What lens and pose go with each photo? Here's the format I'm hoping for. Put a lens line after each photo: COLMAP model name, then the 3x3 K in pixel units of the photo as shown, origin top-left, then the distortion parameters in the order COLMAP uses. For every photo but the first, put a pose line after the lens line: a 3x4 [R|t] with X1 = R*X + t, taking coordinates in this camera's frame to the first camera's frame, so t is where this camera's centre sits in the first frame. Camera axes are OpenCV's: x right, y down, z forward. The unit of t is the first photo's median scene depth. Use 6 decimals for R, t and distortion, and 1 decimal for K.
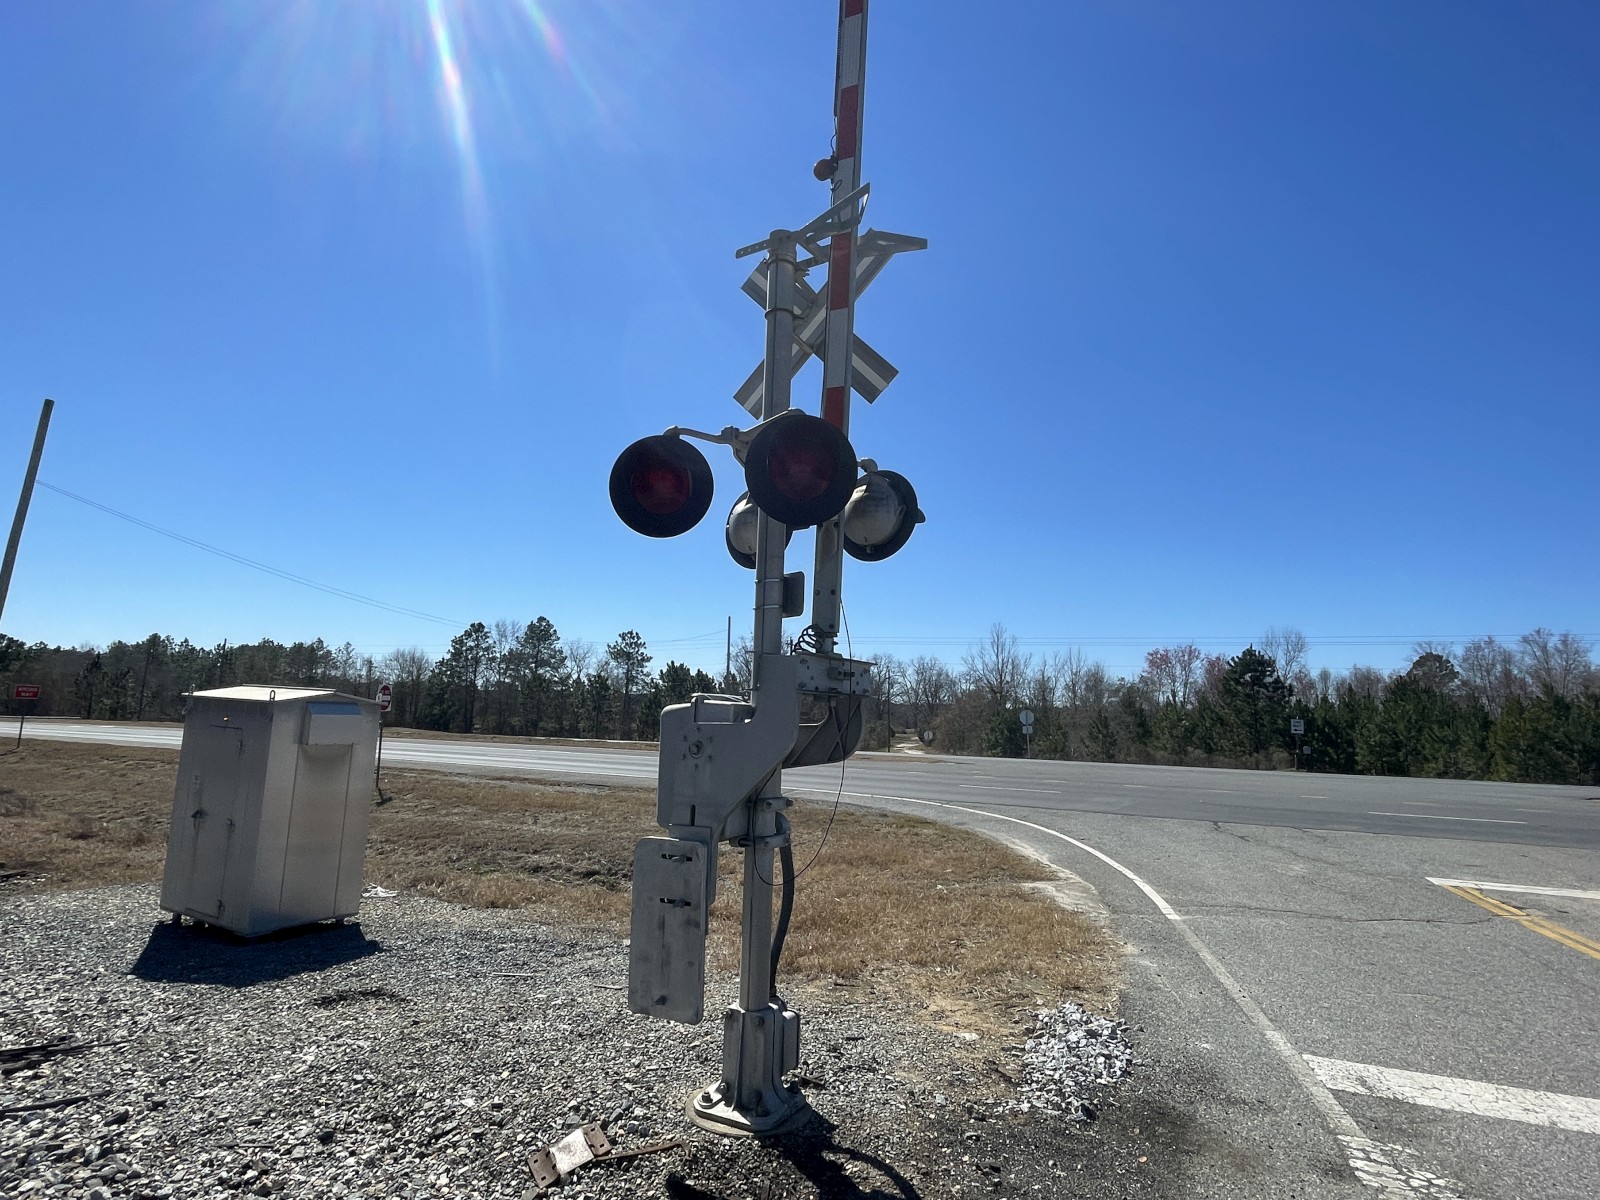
lens RADIAL K [[816.1, 0, 800.0], [0, 816.1, 600.0], [0, 0, 1]] dist [-0.000689, -0.000233]
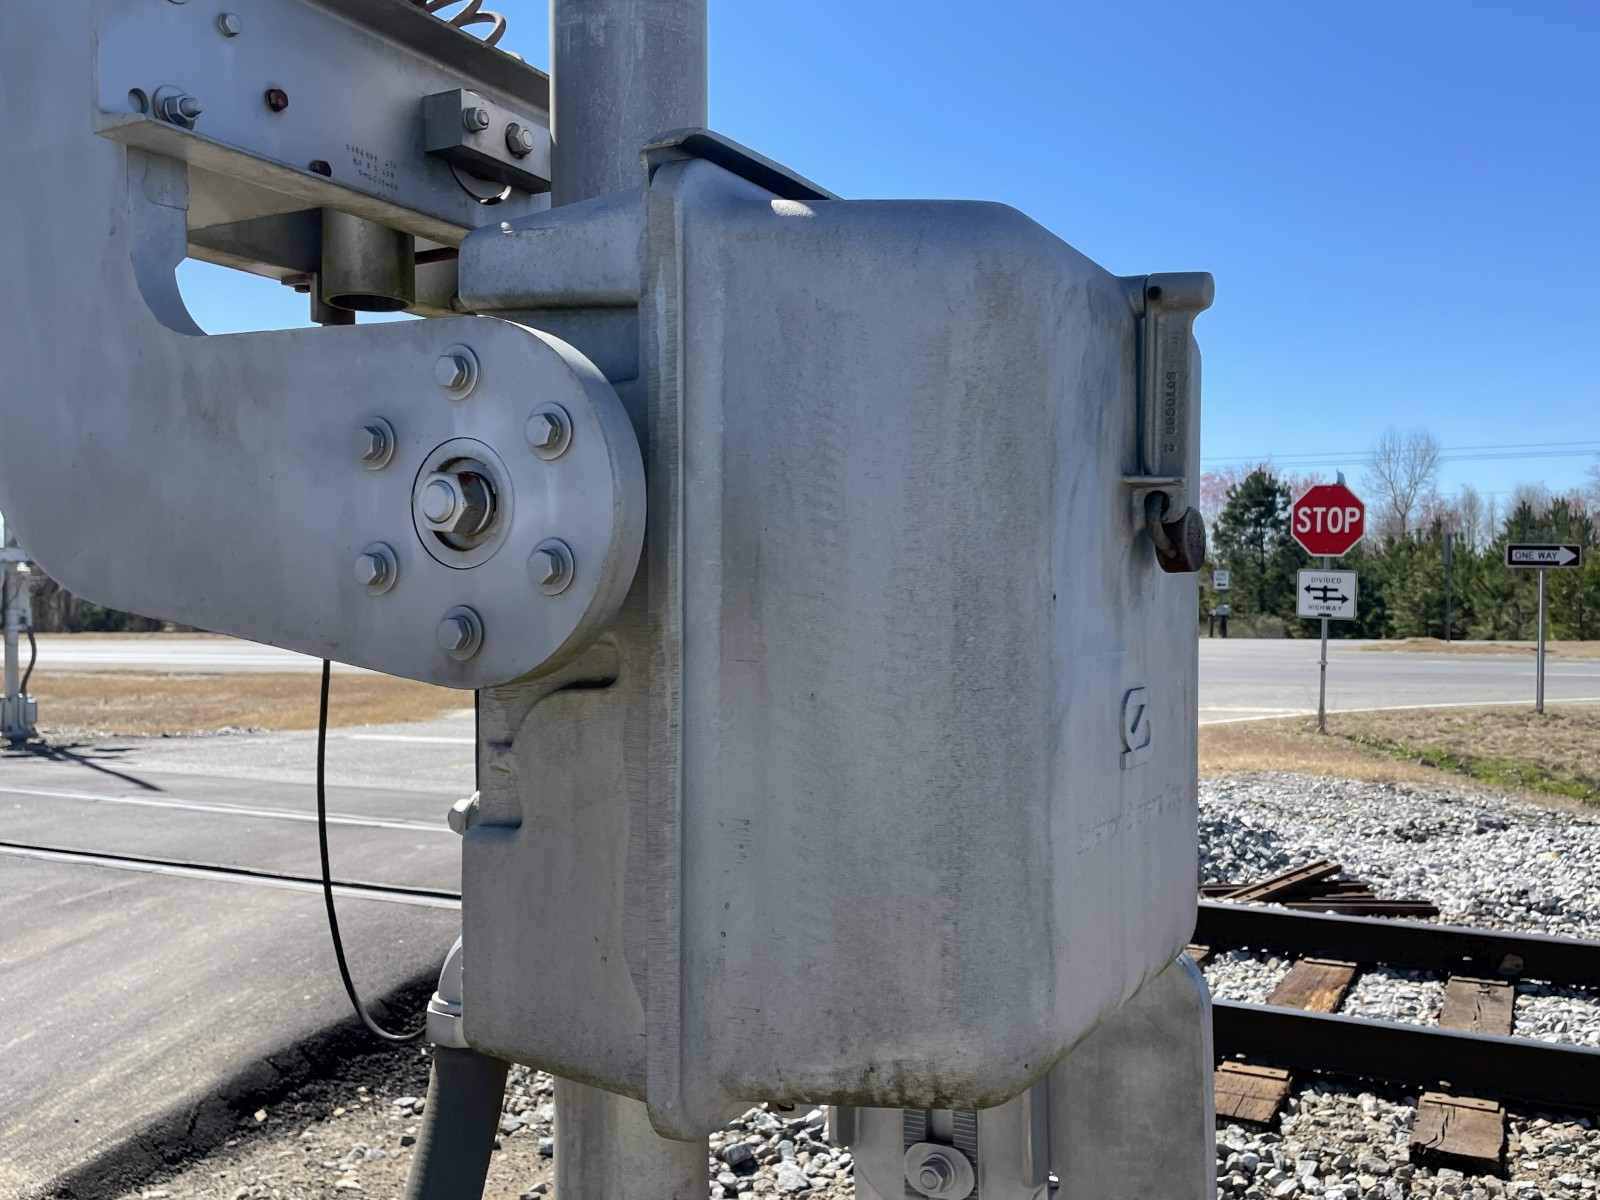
lens RADIAL K [[1431.3, 0, 800.0], [0, 1431.3, 600.0], [0, 0, 1]] dist [0.011368, 0.004746]
pose [[0.999126, -0.038430, 0.016435, 0.138335], [0.035689, 0.989067, 0.143086, -0.019577], [-0.021754, -0.142374, 0.989574, -0.201747]]
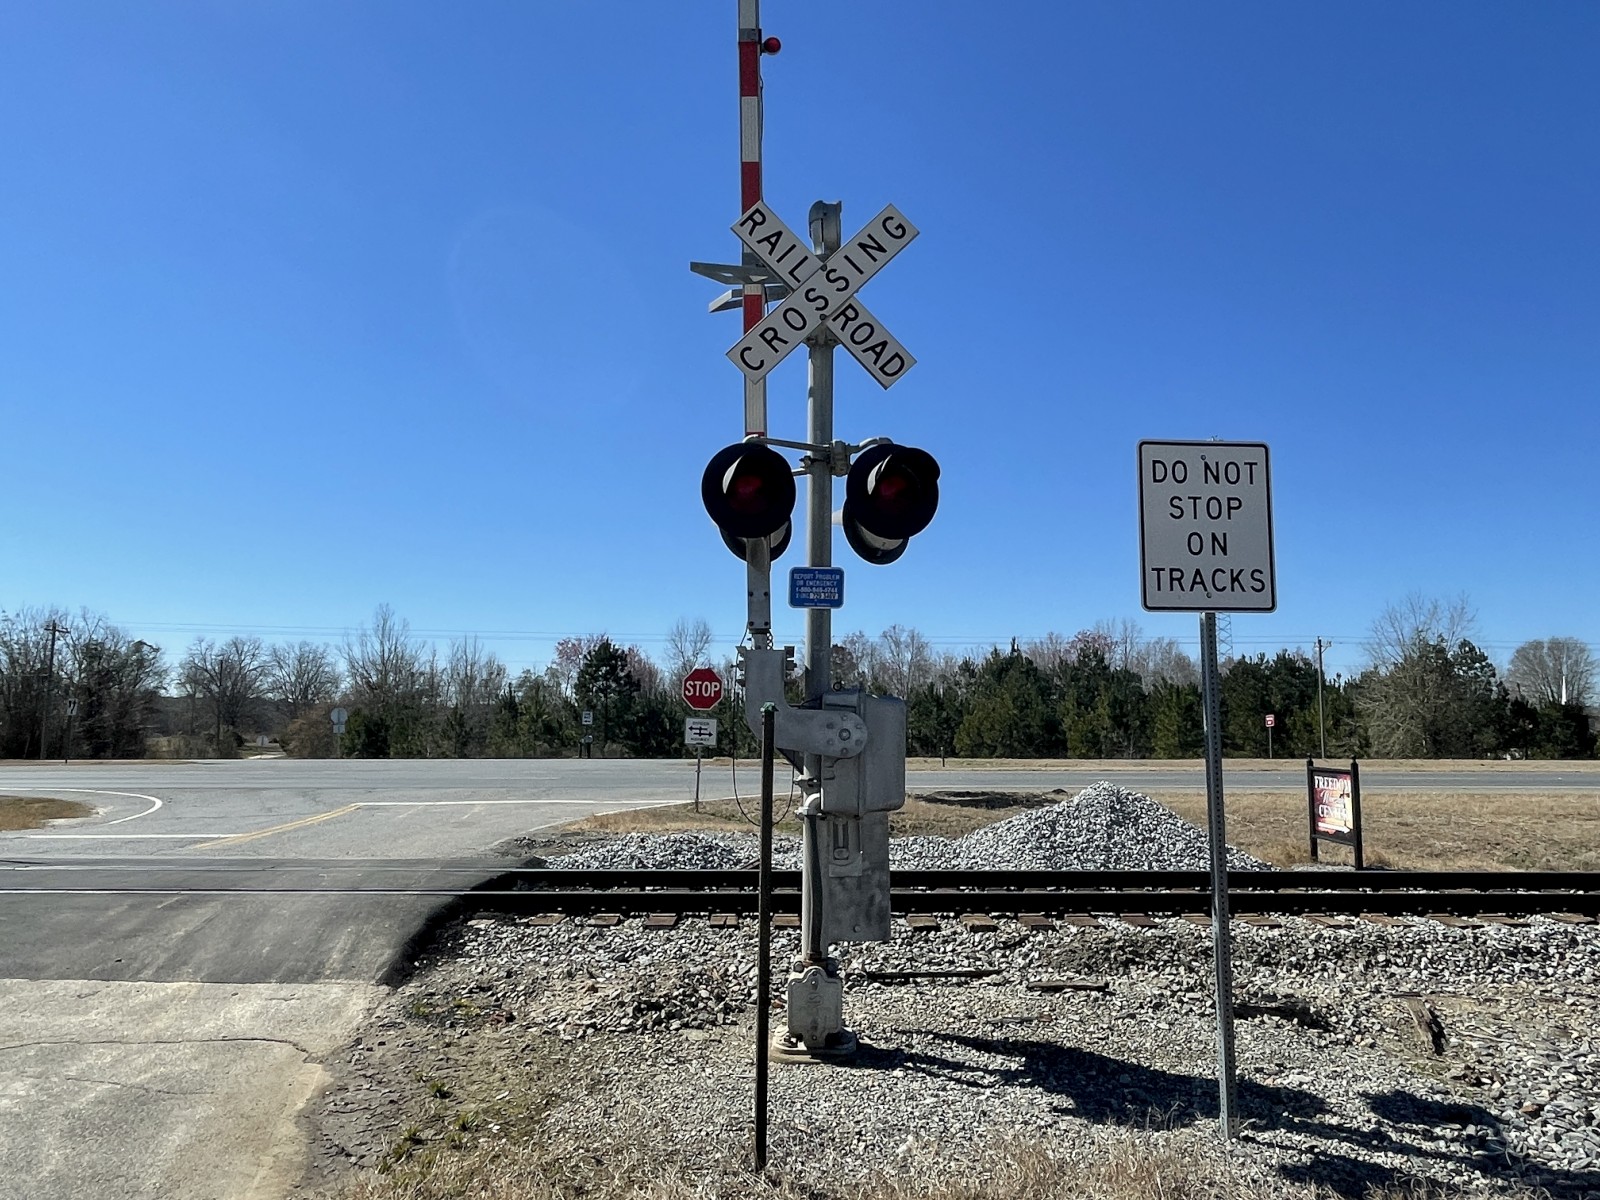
lens RADIAL K [[1097.1, 0, 800.0], [0, 1097.1, 600.0], [0, 0, 1]] dist [0.000050, -0.000146]
pose [[0.862399, 0.029420, 0.505373, 0.072105], [-0.047371, 0.998619, 0.022704, -0.034689], [-0.504008, -0.043520, 0.862602, -0.278665]]
